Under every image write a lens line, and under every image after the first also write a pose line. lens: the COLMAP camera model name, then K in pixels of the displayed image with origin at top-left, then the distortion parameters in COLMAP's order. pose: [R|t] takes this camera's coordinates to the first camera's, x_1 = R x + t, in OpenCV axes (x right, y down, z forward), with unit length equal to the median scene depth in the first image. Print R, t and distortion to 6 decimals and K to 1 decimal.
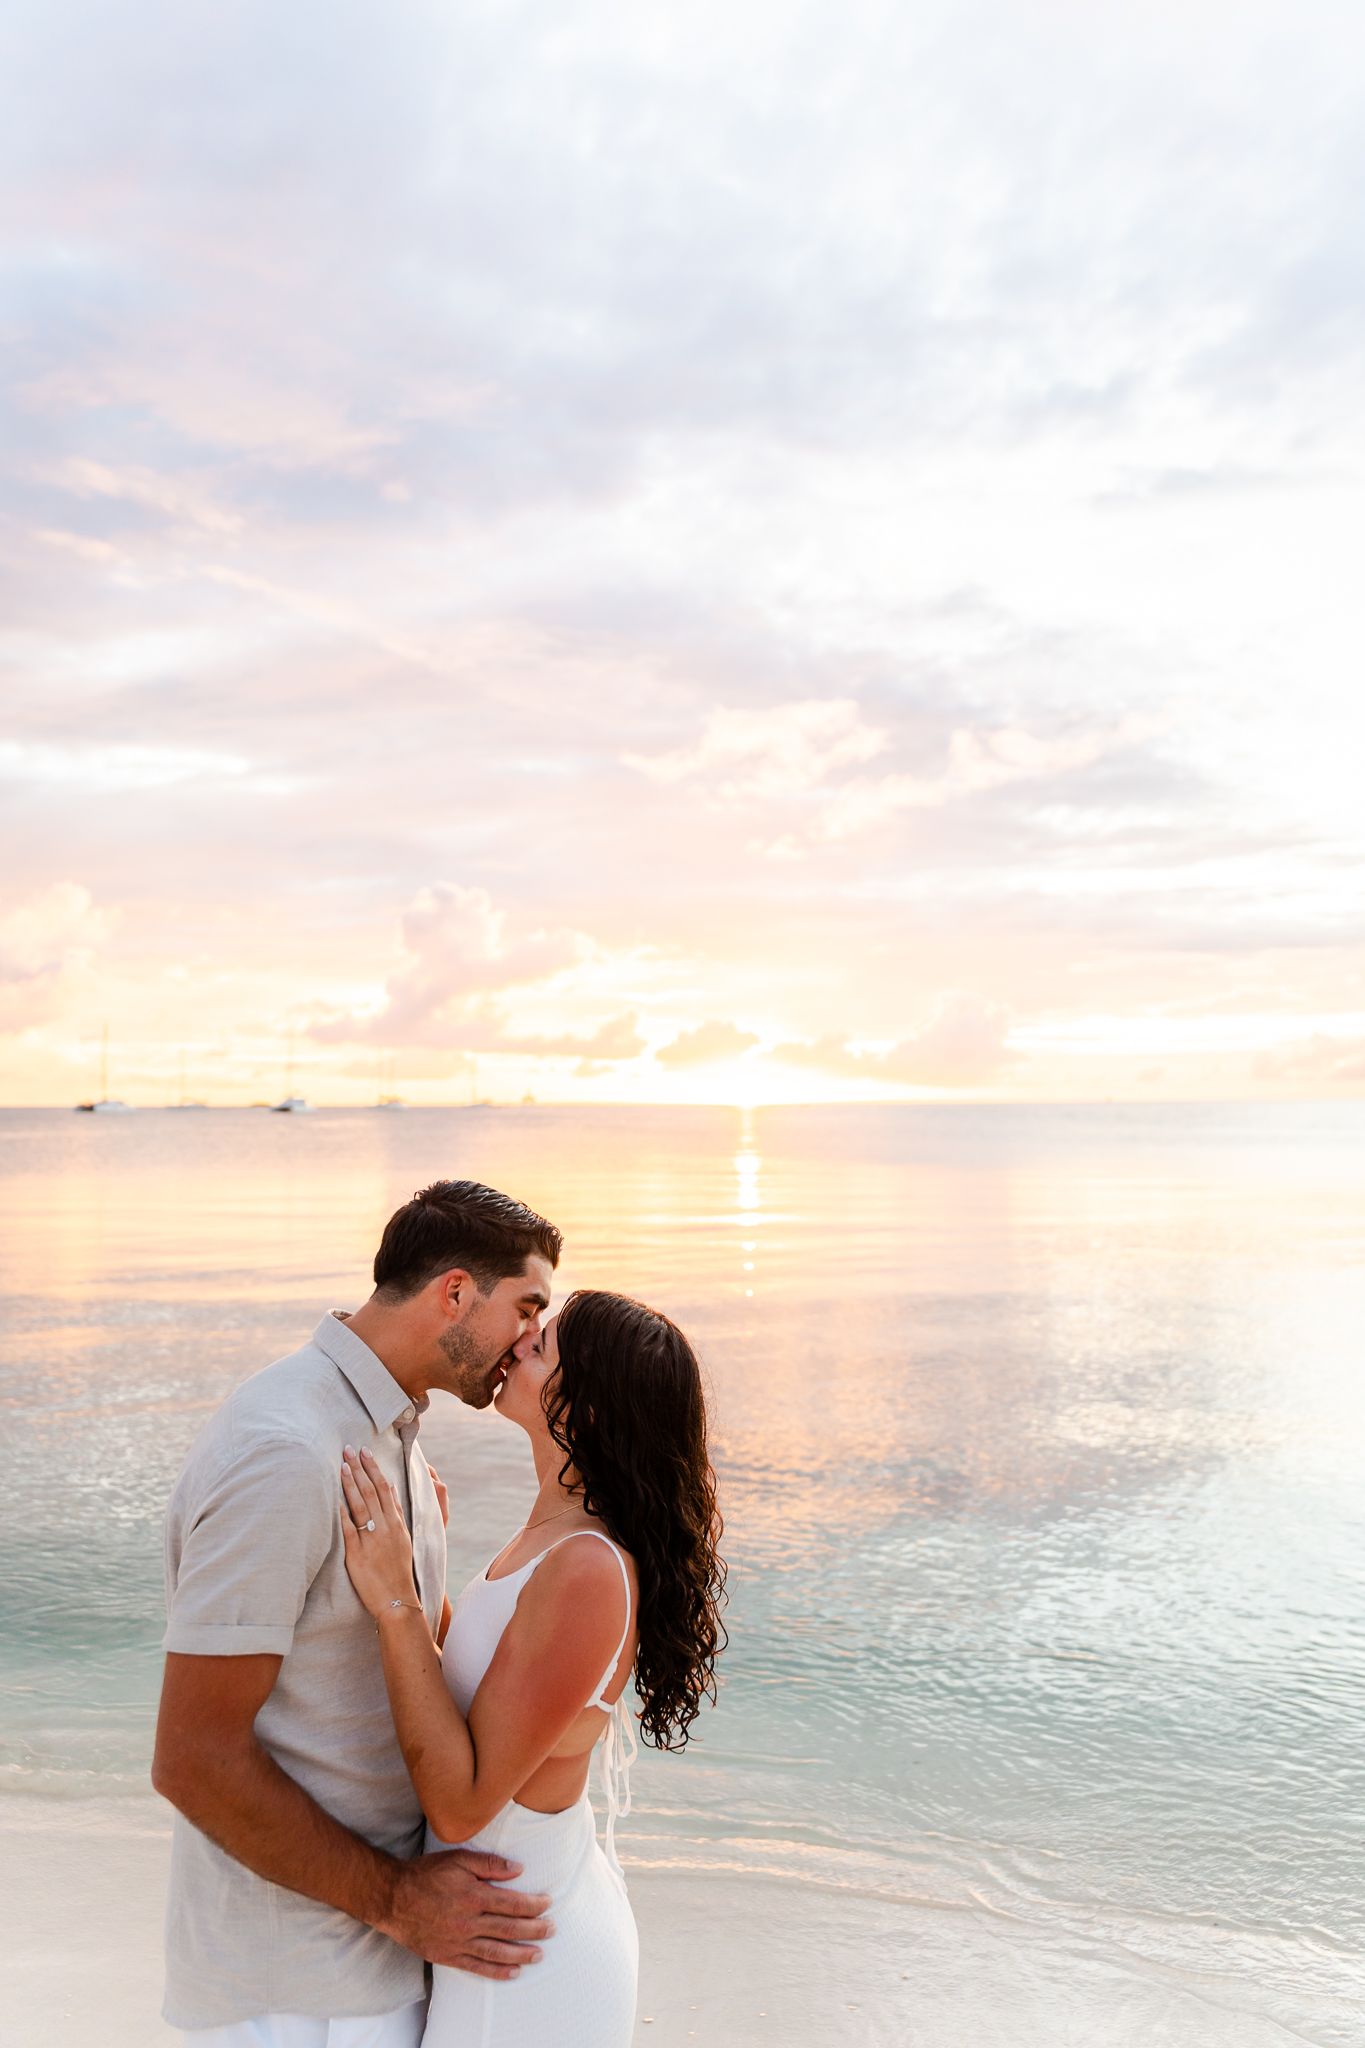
lens RADIAL K [[998.3, 0, 682.5], [0, 998.3, 1024.0], [0, 0, 1]] dist [0.000345, -0.000264]
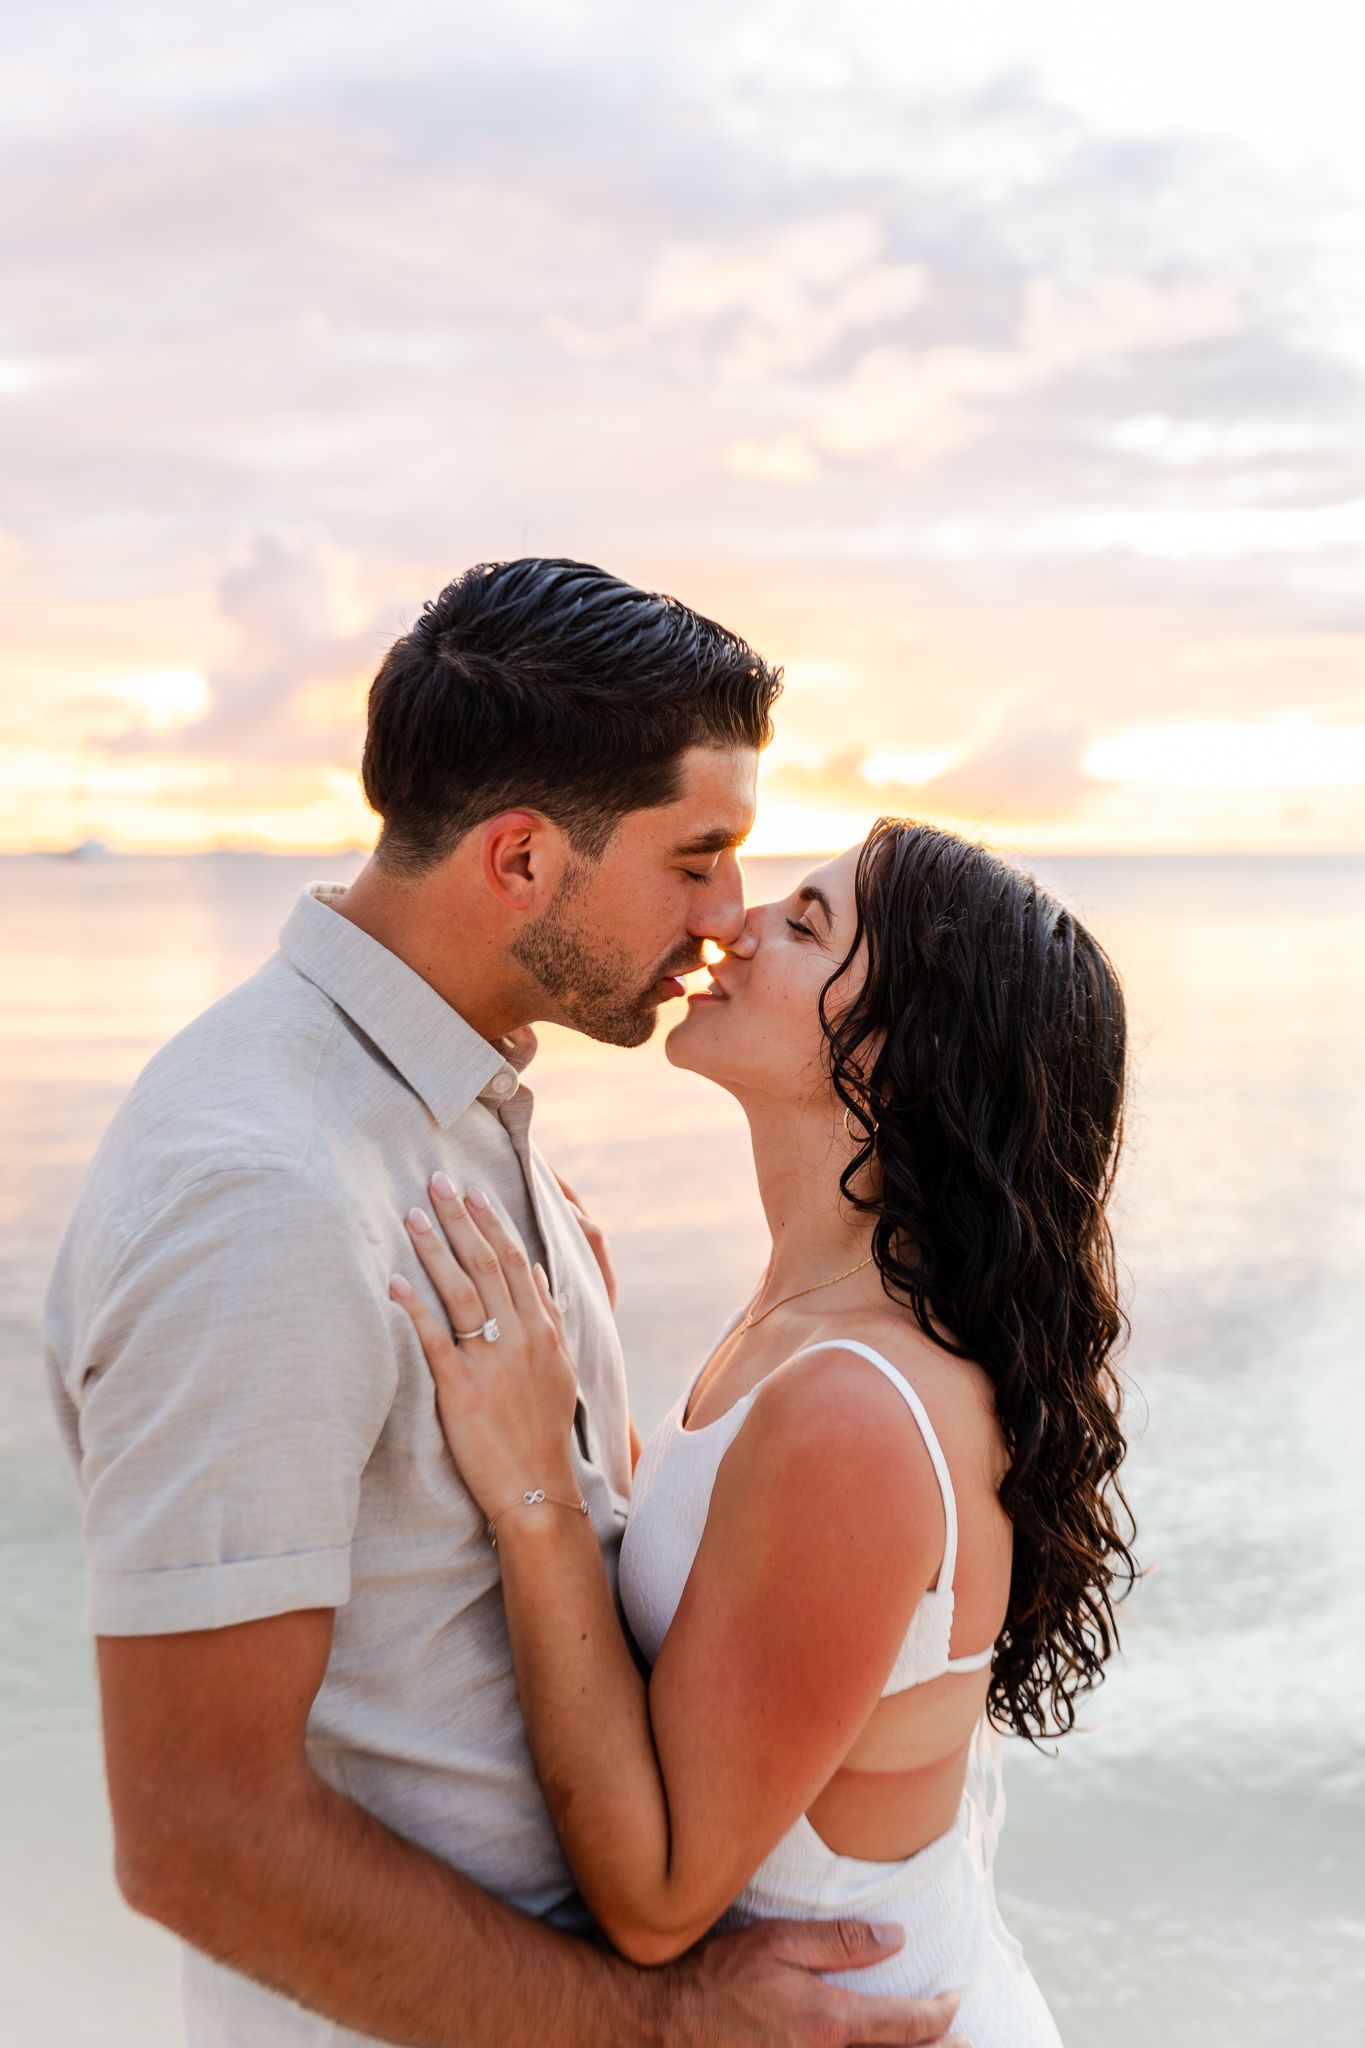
lens RADIAL K [[1801.5, 0, 682.5], [0, 1801.5, 1024.0], [0, 0, 1]] dist [0.001410, 0.003840]
pose [[0.994901, -0.093712, -0.037296, -0.169060], [0.100508, 0.952056, 0.288942, 0.146693], [0.008430, -0.291217, 0.956620, 0.273479]]
